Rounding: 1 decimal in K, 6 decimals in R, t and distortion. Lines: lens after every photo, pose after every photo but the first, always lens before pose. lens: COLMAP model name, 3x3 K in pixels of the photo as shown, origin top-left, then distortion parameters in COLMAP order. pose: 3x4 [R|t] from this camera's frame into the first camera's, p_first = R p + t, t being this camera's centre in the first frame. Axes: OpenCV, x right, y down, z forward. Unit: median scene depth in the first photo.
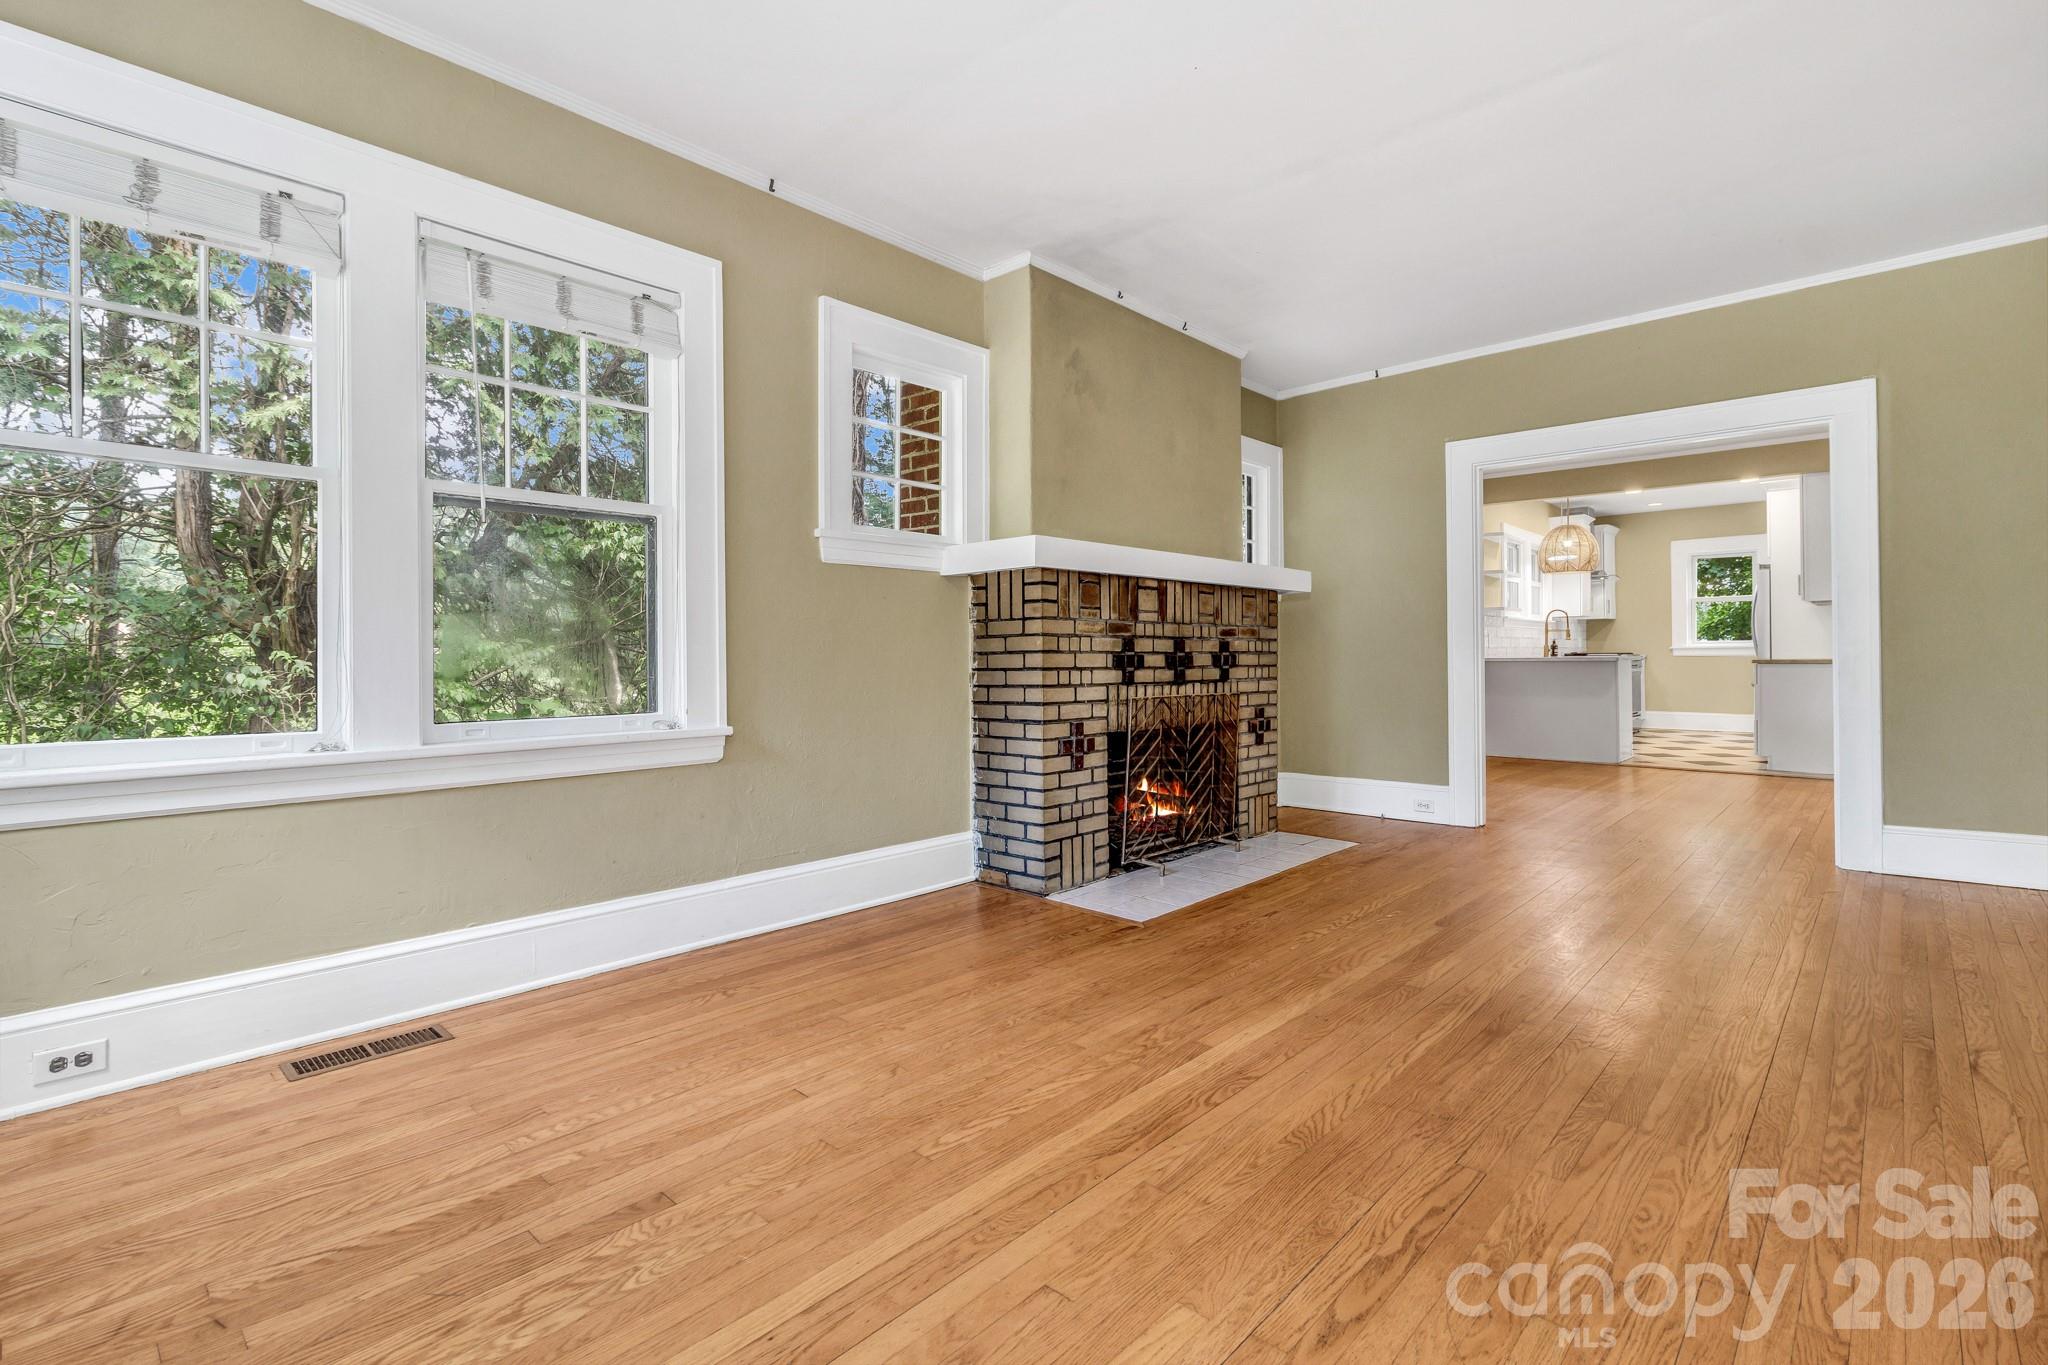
lens RADIAL K [[941.0, 0, 1031.9], [0, 941.0, 655.6], [0, 0, 1]] dist [-0.000098, 0.000647]
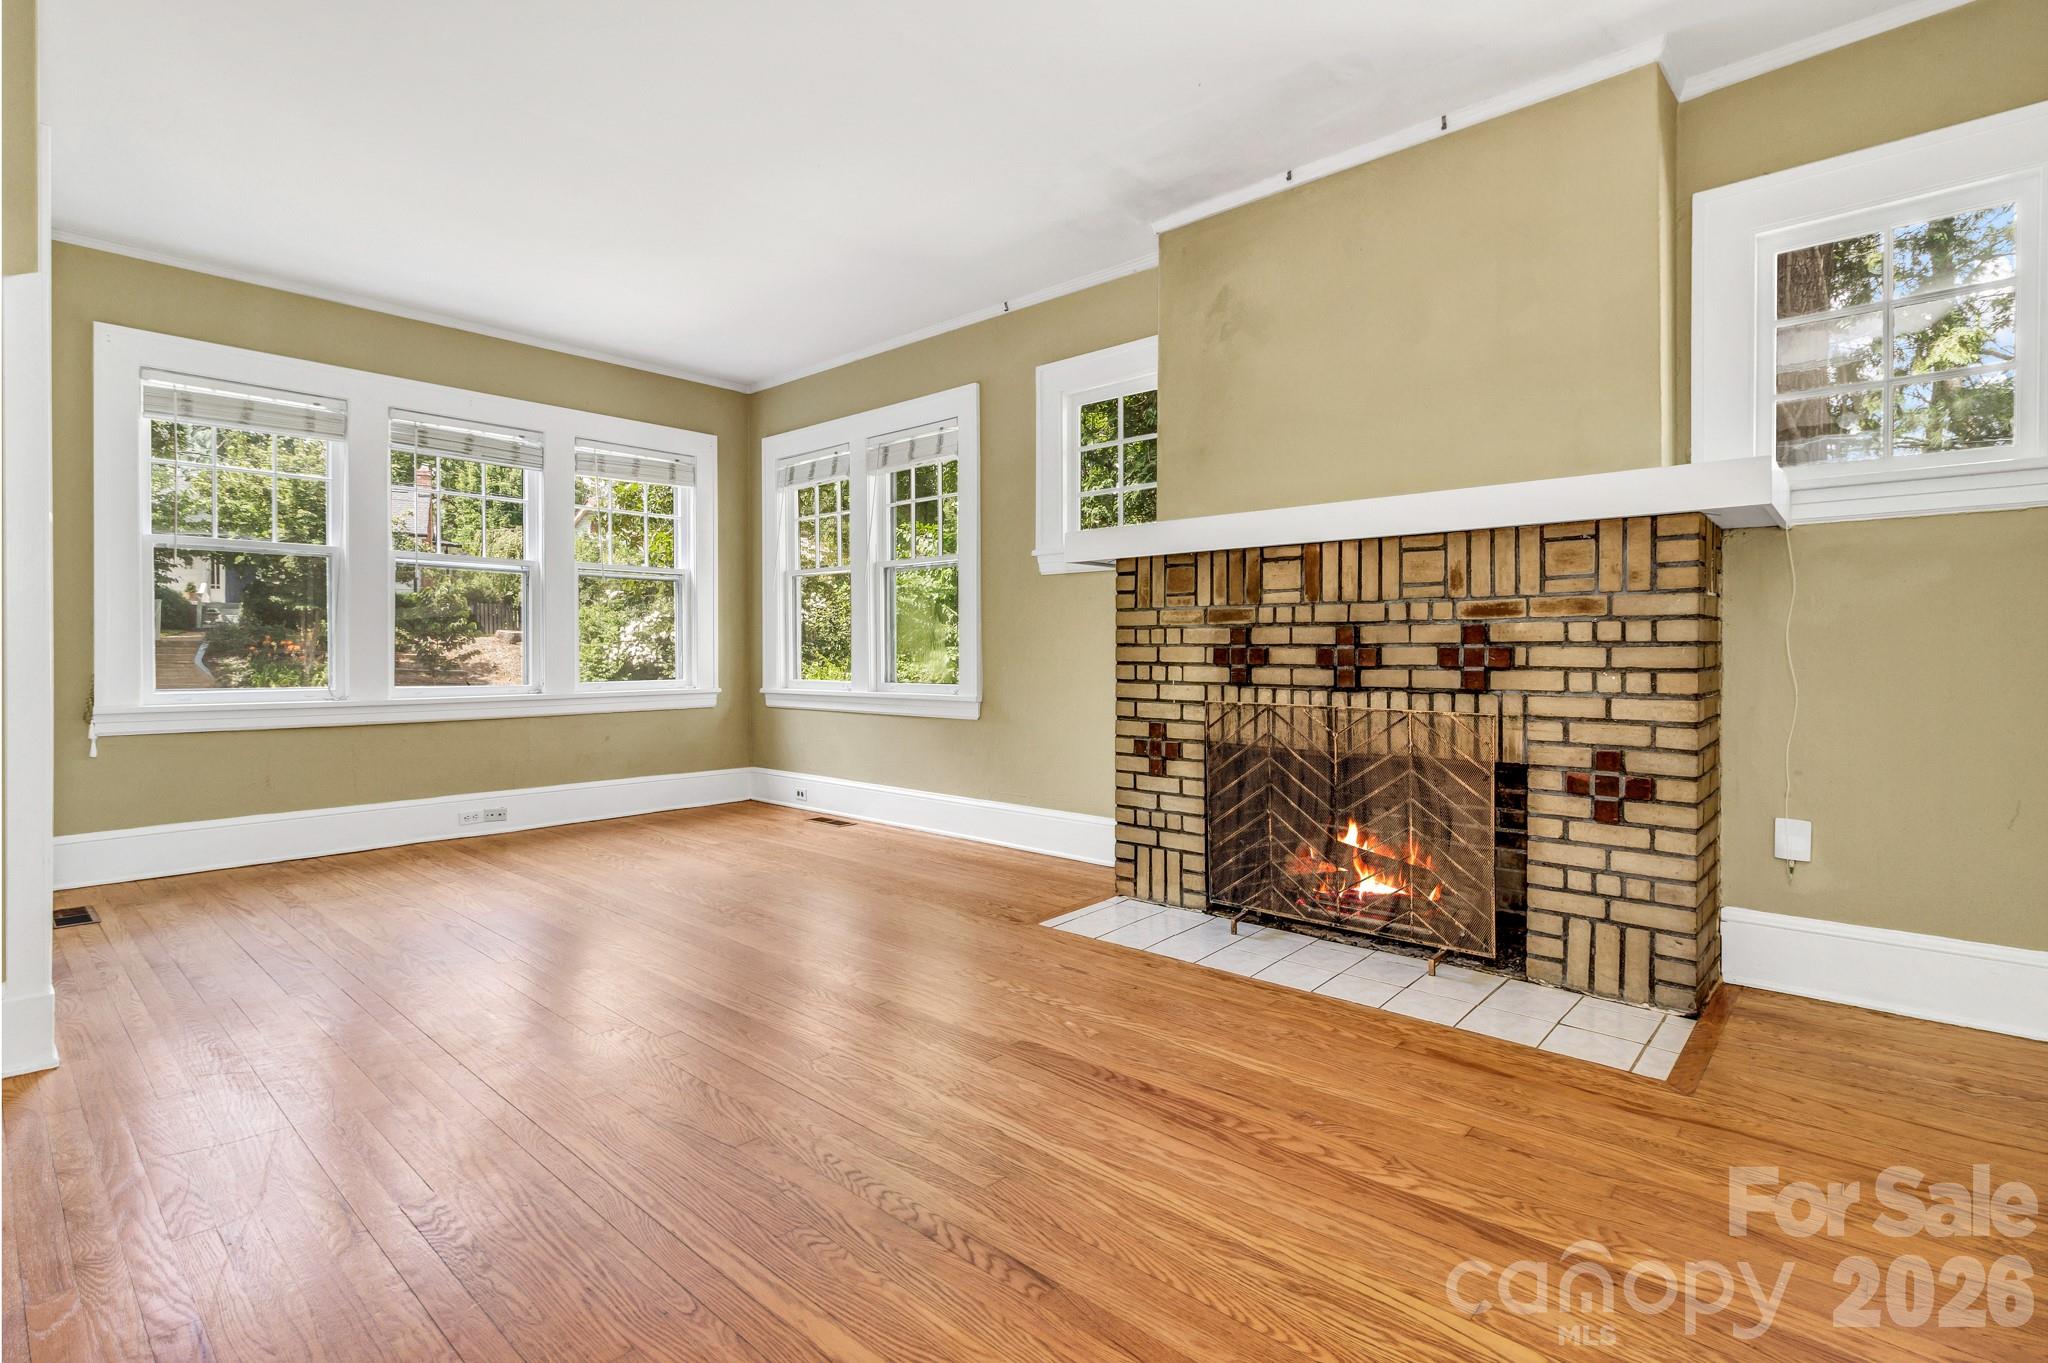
lens RADIAL K [[980.4, 0, 1027.4], [0, 980.4, 658.9], [0, 0, 1]] dist [-0.002302, -0.000589]
pose [[0.005485, 0.014125, -0.999885, 0.977253], [0.002049, 0.999898, 0.014136, -0.004164], [0.999983, -0.002126, 0.005455, 0.857293]]
